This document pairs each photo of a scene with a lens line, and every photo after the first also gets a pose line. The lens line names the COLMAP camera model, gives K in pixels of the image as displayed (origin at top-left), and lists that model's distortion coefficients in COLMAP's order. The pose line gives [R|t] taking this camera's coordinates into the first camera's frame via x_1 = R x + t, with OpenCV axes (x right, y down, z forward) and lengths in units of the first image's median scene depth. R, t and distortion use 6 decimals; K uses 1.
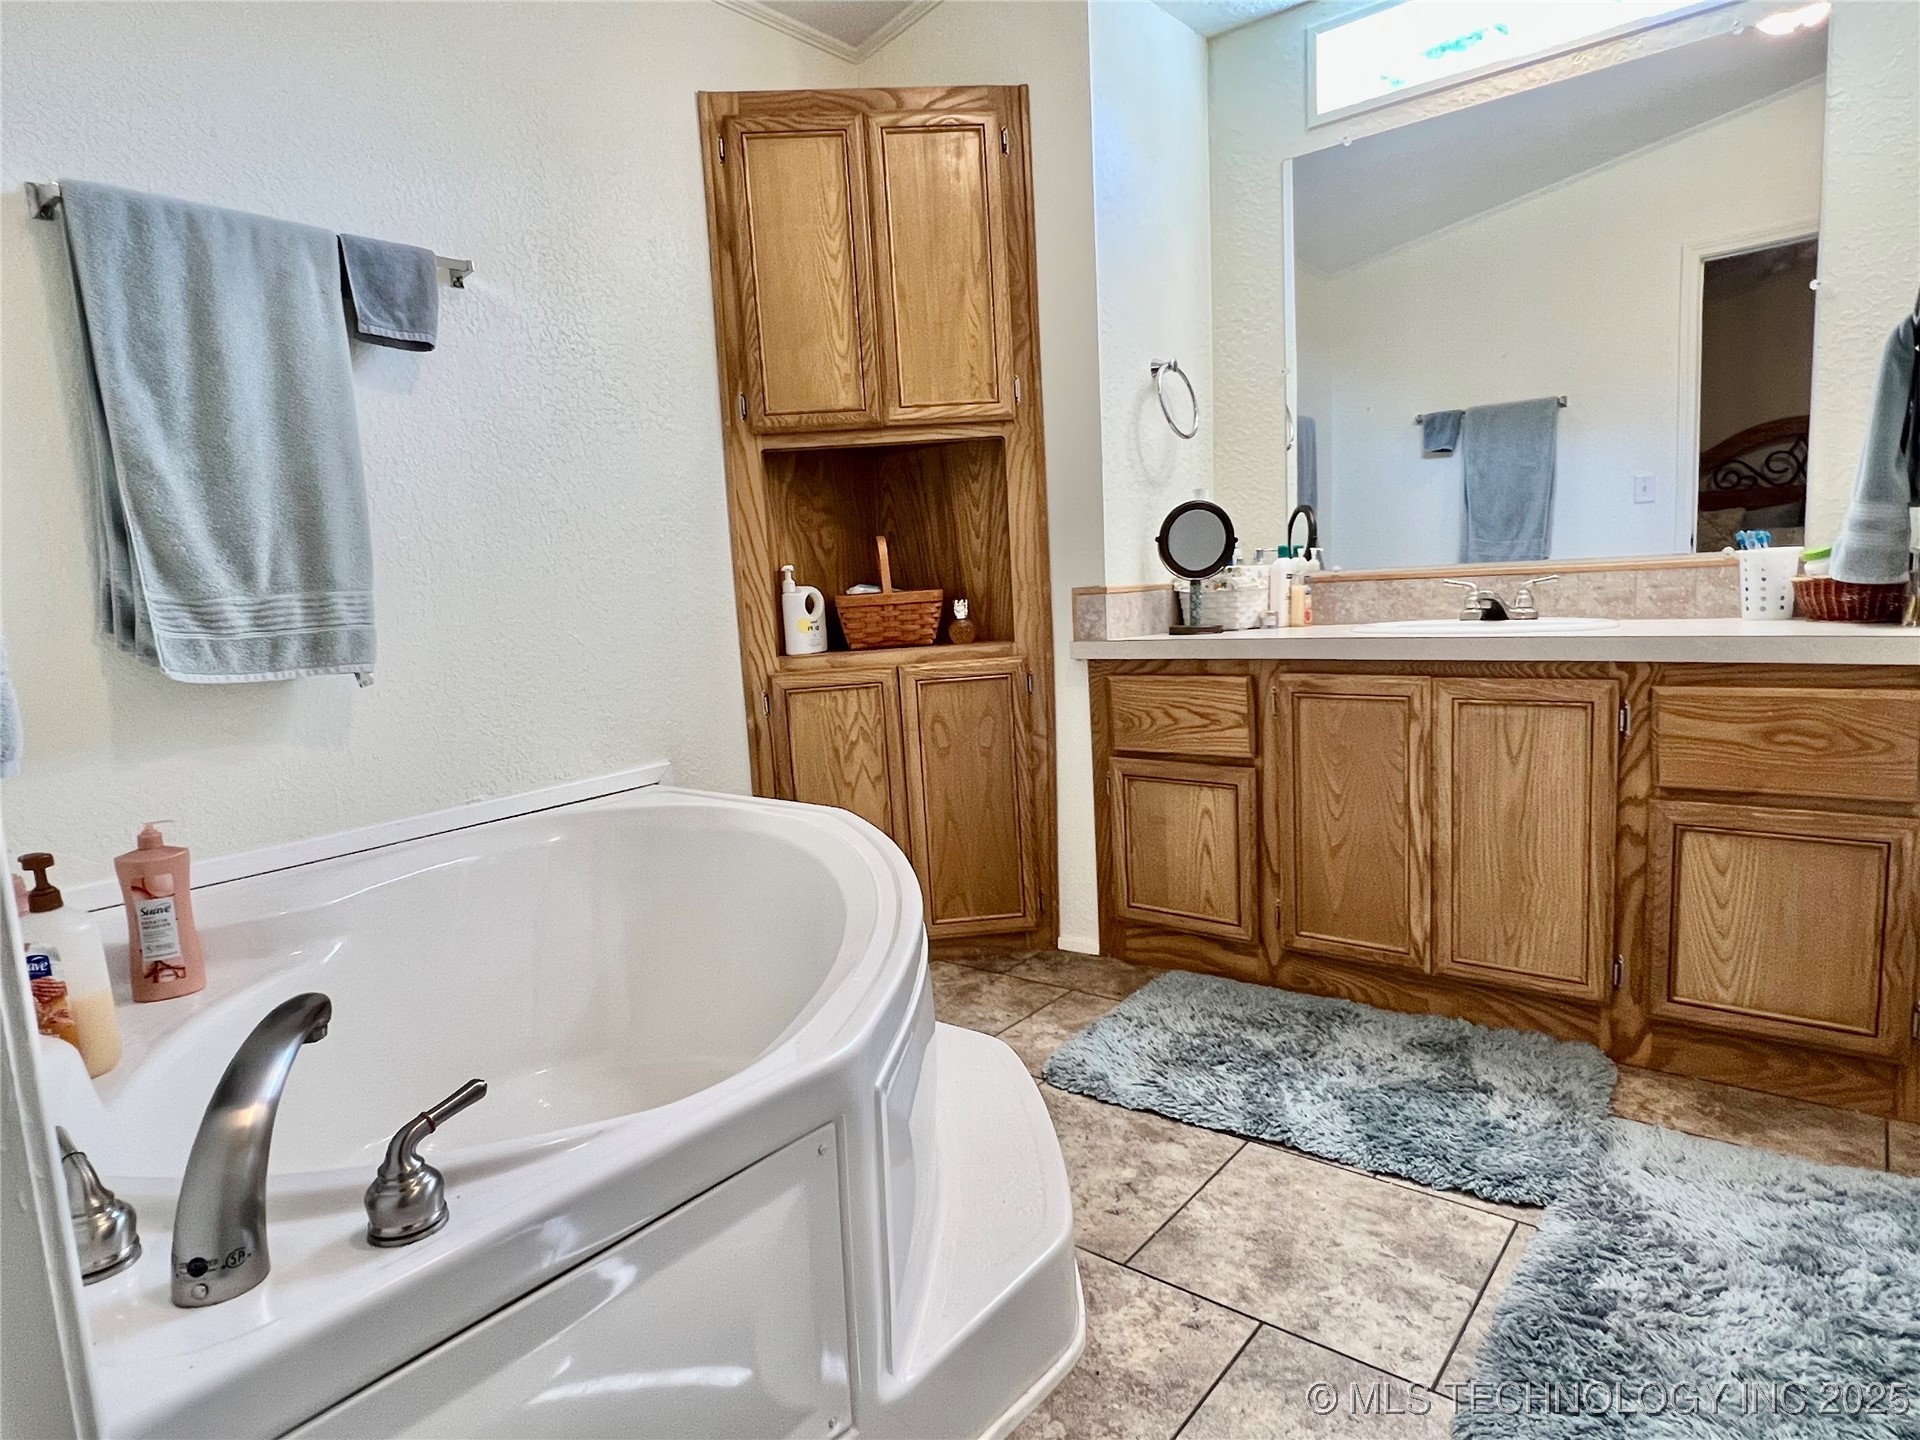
lens RADIAL K [[1116.9, 0, 960.1], [0, 1116.9, 723.2], [0, 0, 1]] dist [-0.001835, 0.001403]
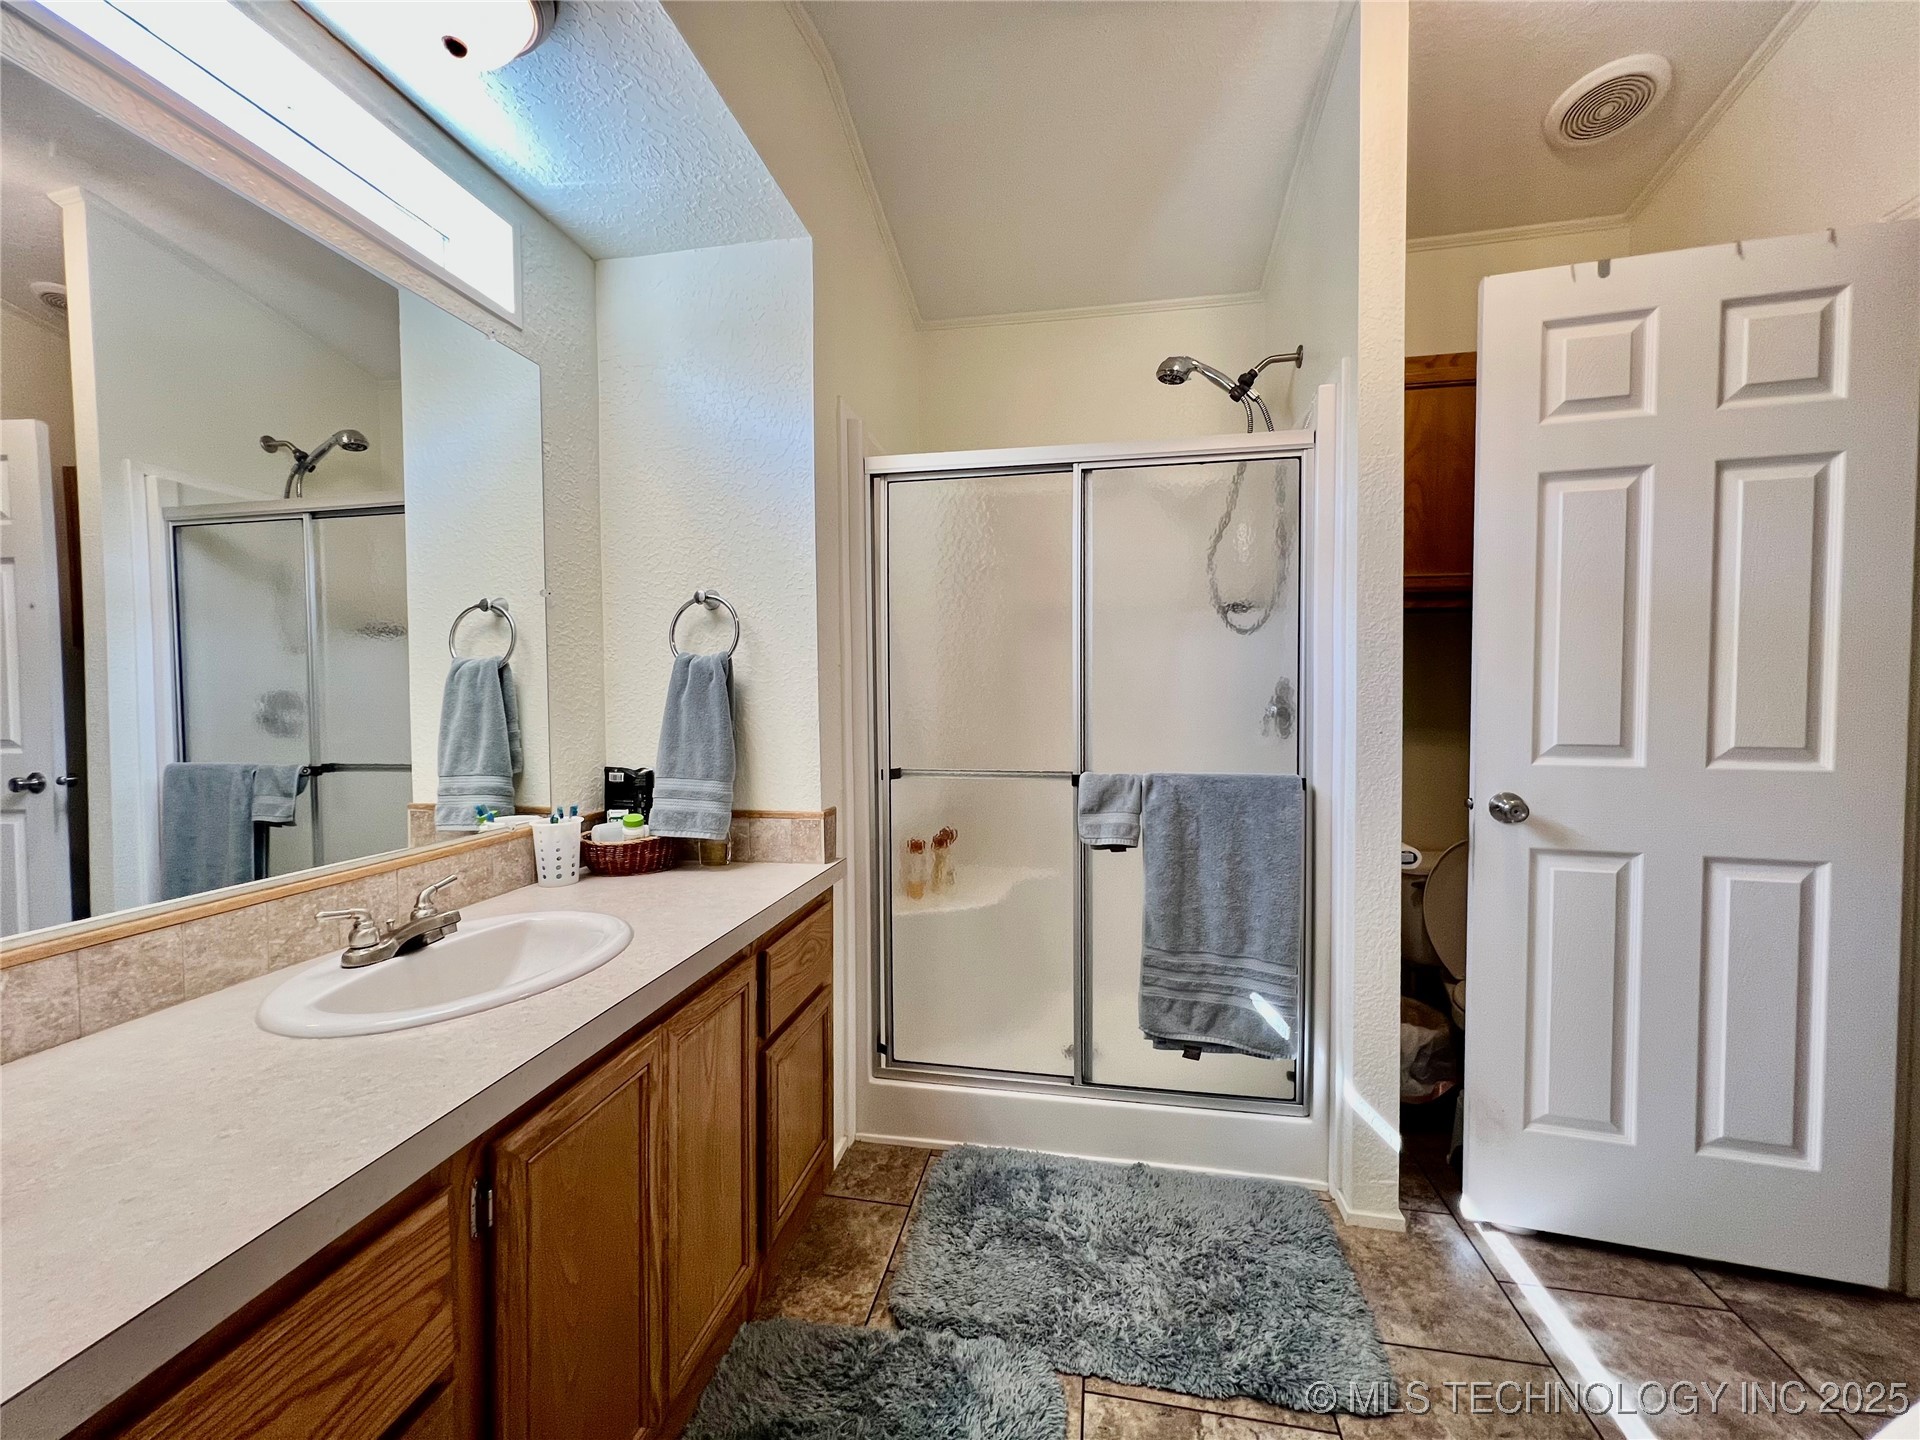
lens RADIAL K [[778.8, 0, 953.7], [0, 778.8, 724.4], [0, 0, 1]] dist [0.001830, 0.000308]
pose [[-0.472734, 0.020645, 0.880963, -0.138227], [0.142032, 0.988439, 0.053052, -0.233831], [-0.869683, 0.150204, -0.470202, 1.000442]]
